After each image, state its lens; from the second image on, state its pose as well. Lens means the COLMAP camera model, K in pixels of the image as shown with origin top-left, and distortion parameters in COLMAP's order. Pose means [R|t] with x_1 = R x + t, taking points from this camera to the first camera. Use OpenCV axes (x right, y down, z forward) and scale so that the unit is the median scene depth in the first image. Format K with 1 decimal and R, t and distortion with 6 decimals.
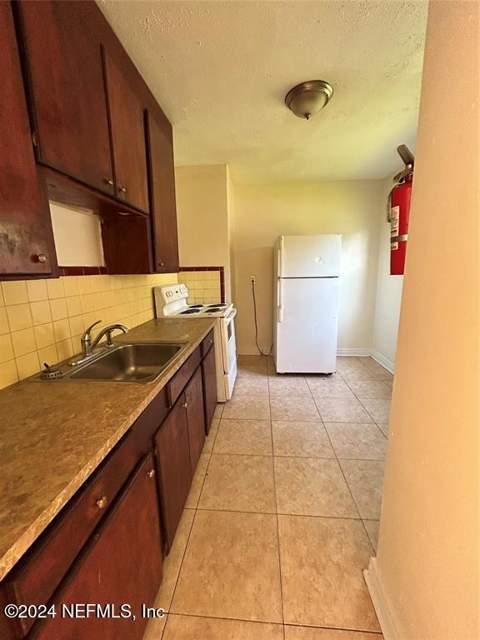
lens RADIAL K [[260.5, 0, 239.9], [0, 260.5, 318.5], [0, 0, 1]] dist [0.000334, 0.000562]
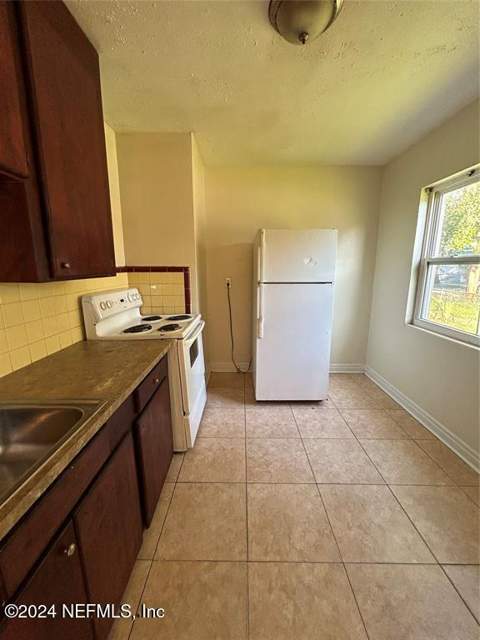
lens RADIAL K [[260.5, 0, 240.4], [0, 260.5, 318.7], [0, 0, 1]] dist [0.000334, 0.000562]
pose [[0.997289, 0.003967, 0.073472, 0.039806], [-0.004757, 0.999933, 0.010578, -0.060260], [-0.073425, -0.010899, 0.997241, 0.237356]]
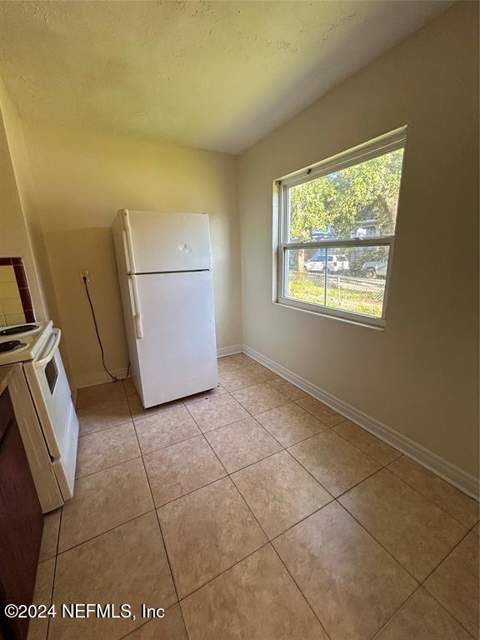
lens RADIAL K [[260.5, 0, 241.4], [0, 260.5, 318.5], [0, 0, 1]] dist [0.000334, 0.000562]
pose [[0.831052, -0.136571, 0.539167, 0.013958], [0.110773, 0.990606, 0.080180, -0.070760], [-0.545052, -0.006908, 0.838374, 0.308730]]
